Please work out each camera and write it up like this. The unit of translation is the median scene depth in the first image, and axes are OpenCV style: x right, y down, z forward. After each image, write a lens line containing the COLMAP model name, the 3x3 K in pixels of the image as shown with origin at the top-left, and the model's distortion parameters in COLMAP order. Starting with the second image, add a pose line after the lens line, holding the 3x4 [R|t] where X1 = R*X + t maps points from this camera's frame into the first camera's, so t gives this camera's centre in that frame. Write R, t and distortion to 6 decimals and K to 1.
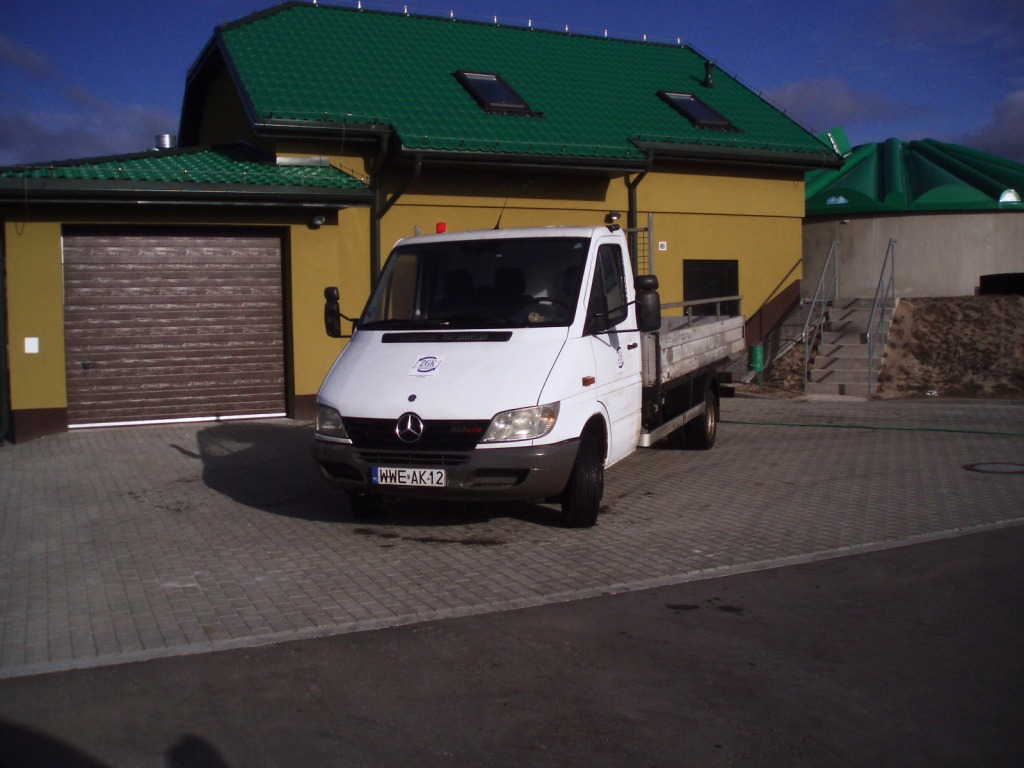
lens RADIAL K [[1055.6, 0, 509.1], [0, 1055.6, 386.7], [0, 0, 1]] dist [-0.100867, 0.000000]
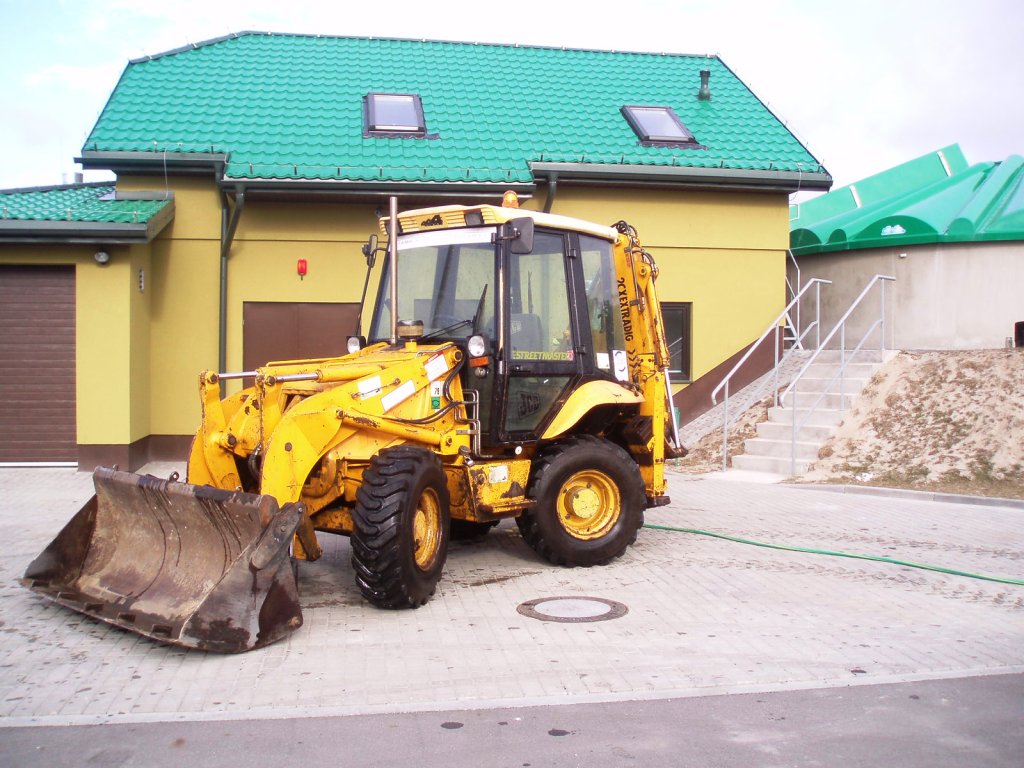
lens RADIAL K [[1055.6, 0, 508.9], [0, 1055.6, 375.3], [0, 0, 1]] dist [-0.100867, 0.000000]
pose [[0.959703, 0.025550, -0.279852, 0.362226], [-0.039214, 0.998291, -0.043335, -0.024414], [0.278266, 0.052563, 0.959065, 0.190478]]
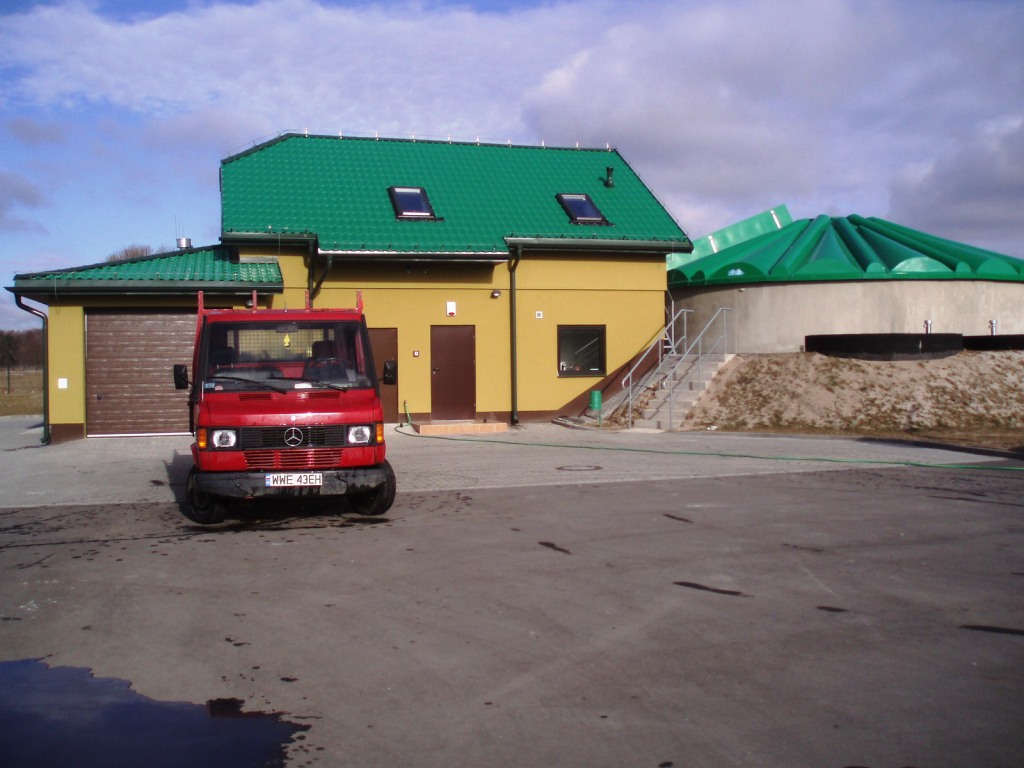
lens RADIAL K [[1055.6, 0, 508.6], [0, 1055.6, 392.6], [0, 0, 1]] dist [-0.100867, 0.000000]
pose [[0.985557, 0.012533, -0.168880, 0.370866], [-0.018716, 0.999210, -0.035072, 0.012724], [0.168307, 0.037726, 0.985013, -0.346184]]
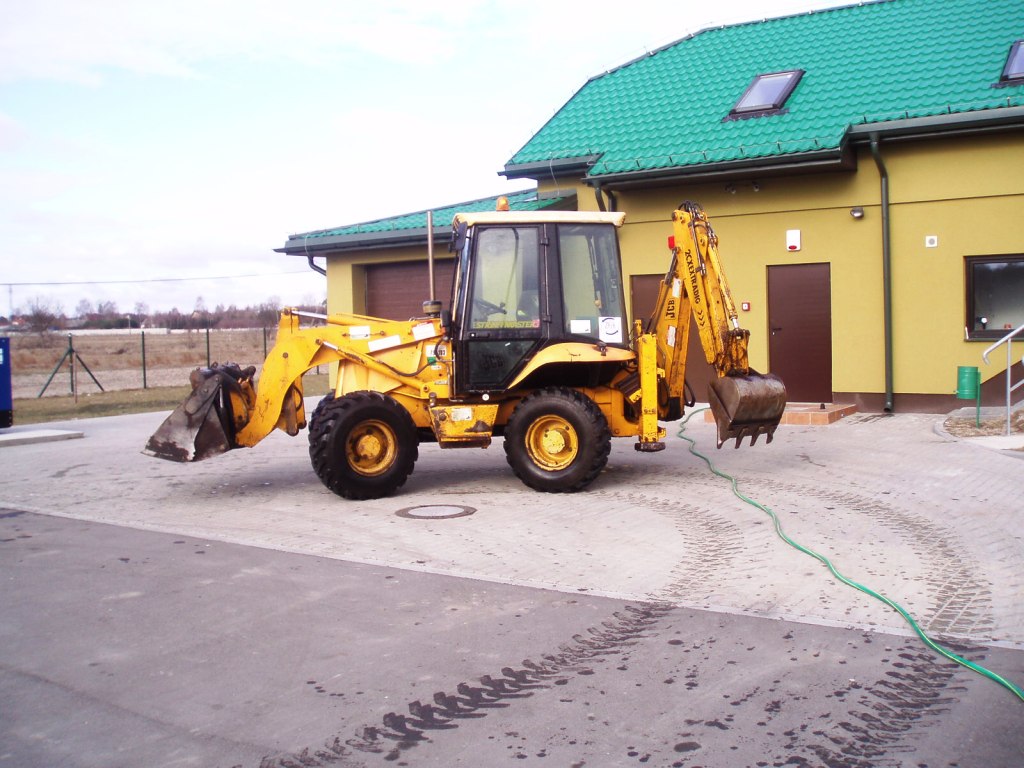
lens RADIAL K [[1055.6, 0, 504.9], [0, 1055.6, 373.6], [0, 0, 1]] dist [-0.100867, 0.000000]
pose [[0.503937, 0.048087, -0.862401, 0.760844], [-0.044608, 0.998566, 0.029613, -0.043600], [0.862588, 0.023546, 0.505359, 0.335257]]
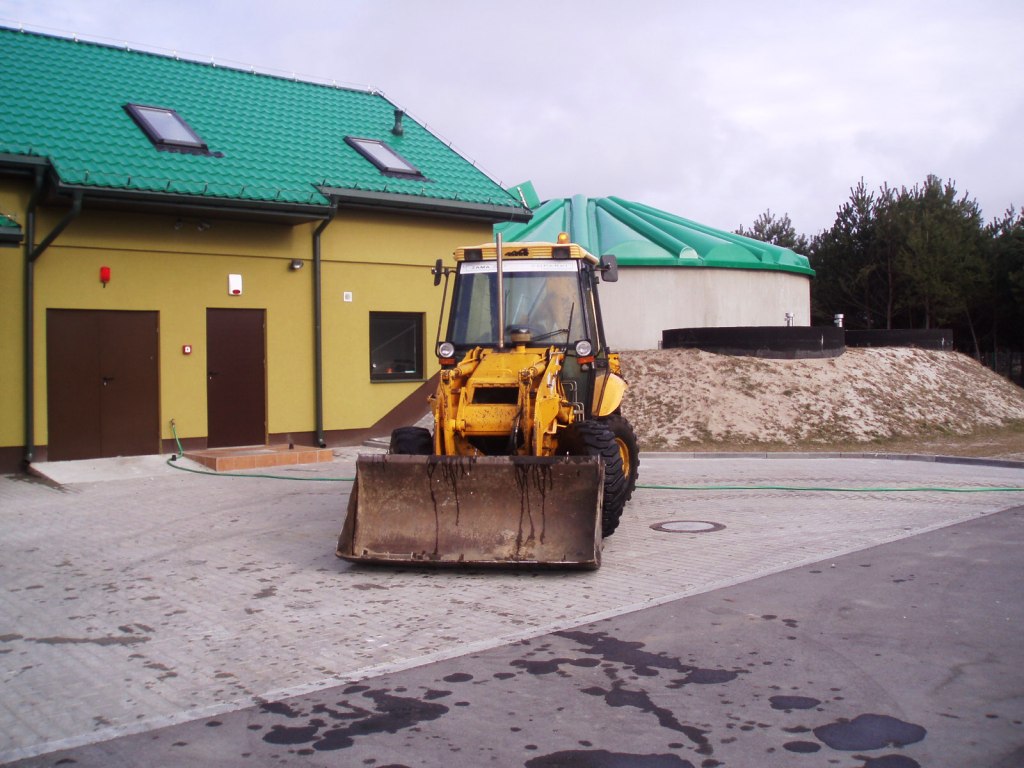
lens RADIAL K [[1055.6, 0, 509.2], [0, 1055.6, 391.6], [0, 0, 1]] dist [-0.100867, 0.000000]
pose [[0.960268, -0.002533, 0.279069, 0.020204], [0.014347, 0.999085, -0.040298, -0.007484], [-0.278711, 0.042701, 0.959425, 0.047750]]
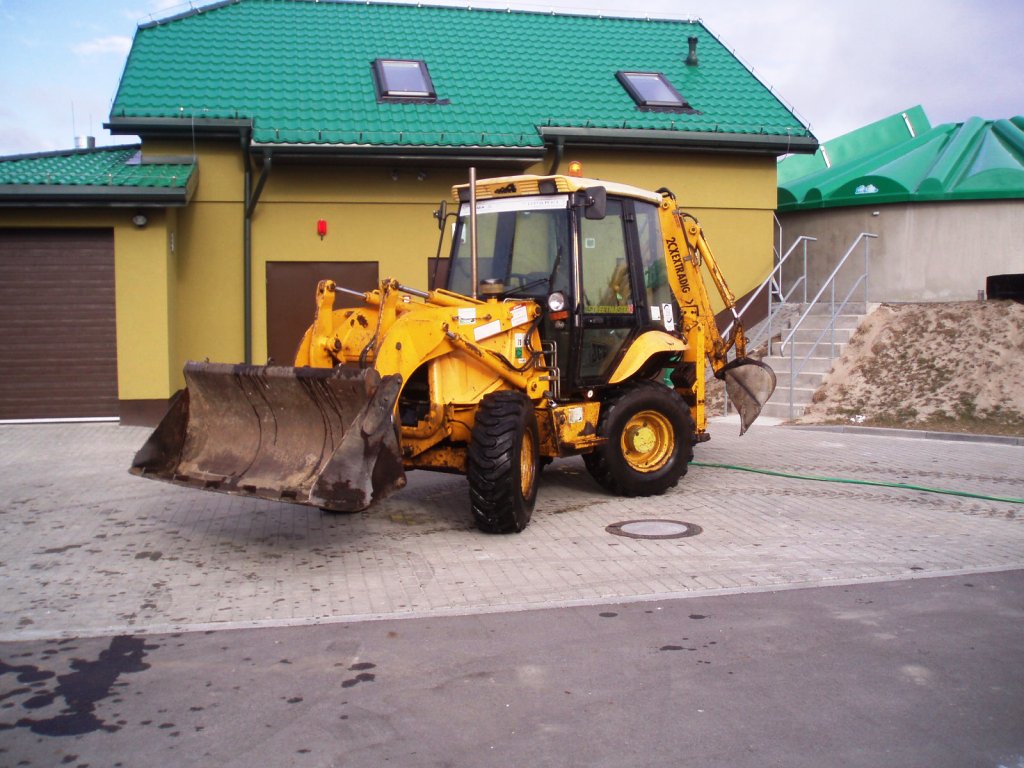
lens RADIAL K [[1055.6, 0, 509.0], [0, 1055.6, 378.7], [0, 0, 1]] dist [-0.100867, 0.000000]
pose [[0.973736, 0.025537, -0.226245, 0.317227], [-0.026134, 0.999658, 0.000354, -0.018594], [0.226177, 0.005568, 0.974070, 0.120897]]
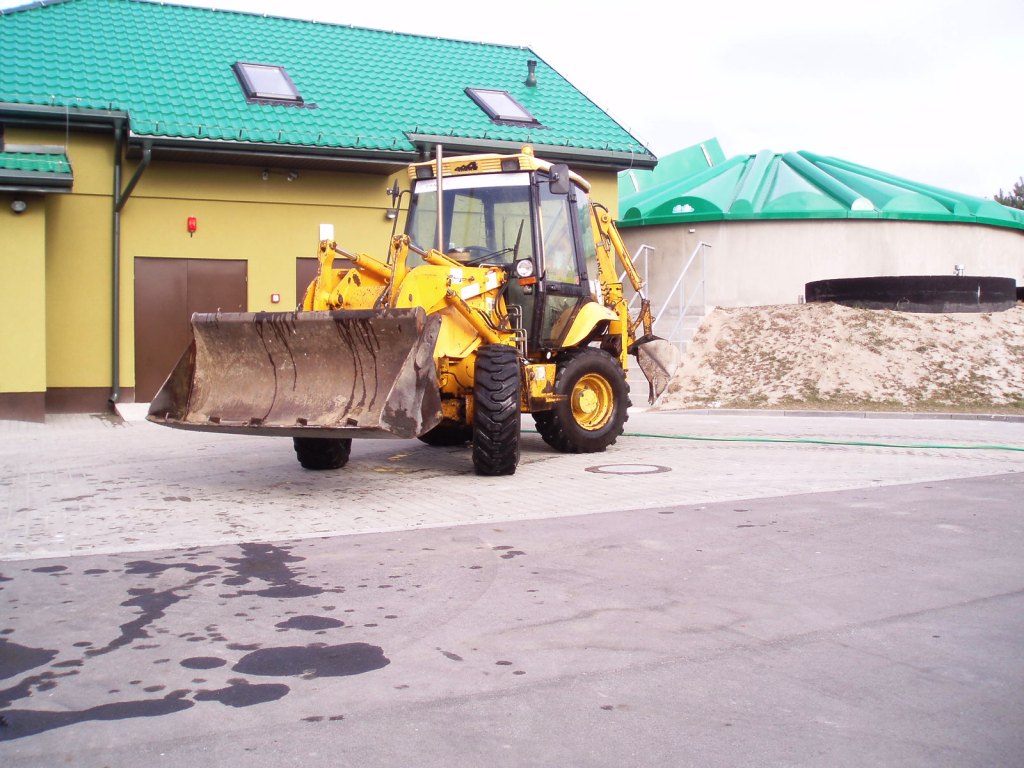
lens RADIAL K [[1055.6, 0, 508.2], [0, 1055.6, 387.0], [0, 0, 1]] dist [-0.100867, 0.000000]
pose [[0.999905, 0.012722, 0.005335, 0.215662], [-0.012540, 0.999382, -0.032827, 0.023019], [-0.005749, 0.032757, 0.999447, 0.072250]]
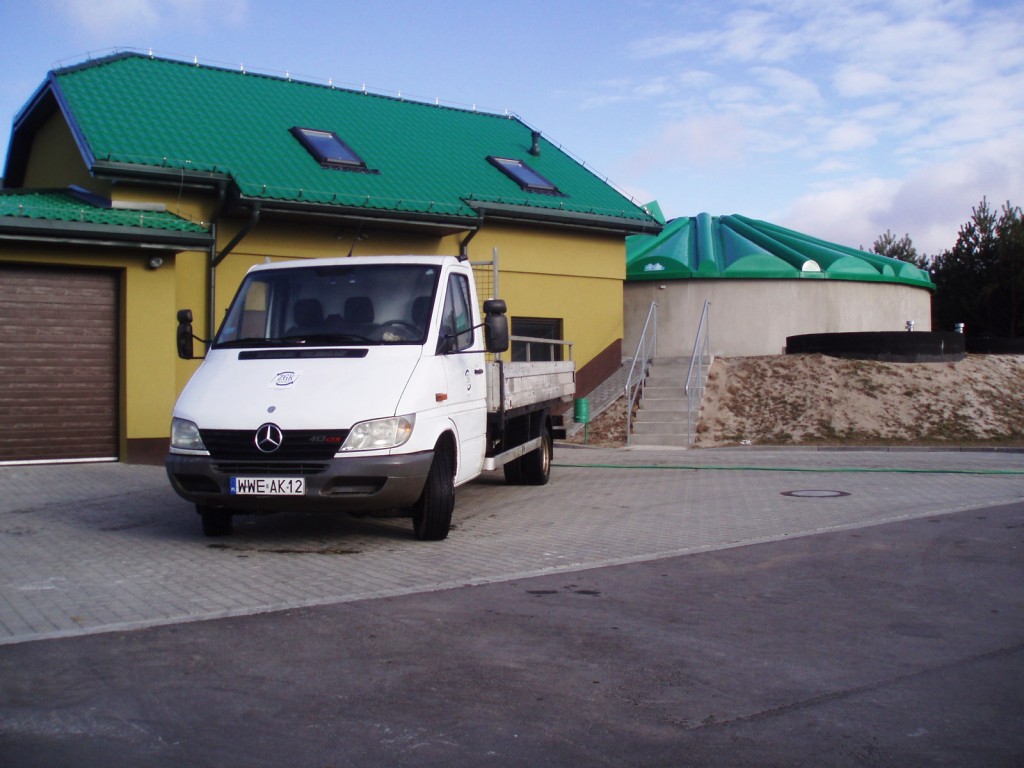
lens RADIAL K [[1055.6, 0, 510.7], [0, 1055.6, 378.3], [0, 0, 1]] dist [-0.100867, 0.000000]
pose [[0.984605, 0.012202, 0.174369, -0.017659], [0.001991, 0.996713, -0.080986, 0.026928], [-0.174784, 0.080086, 0.981344, -0.017072]]
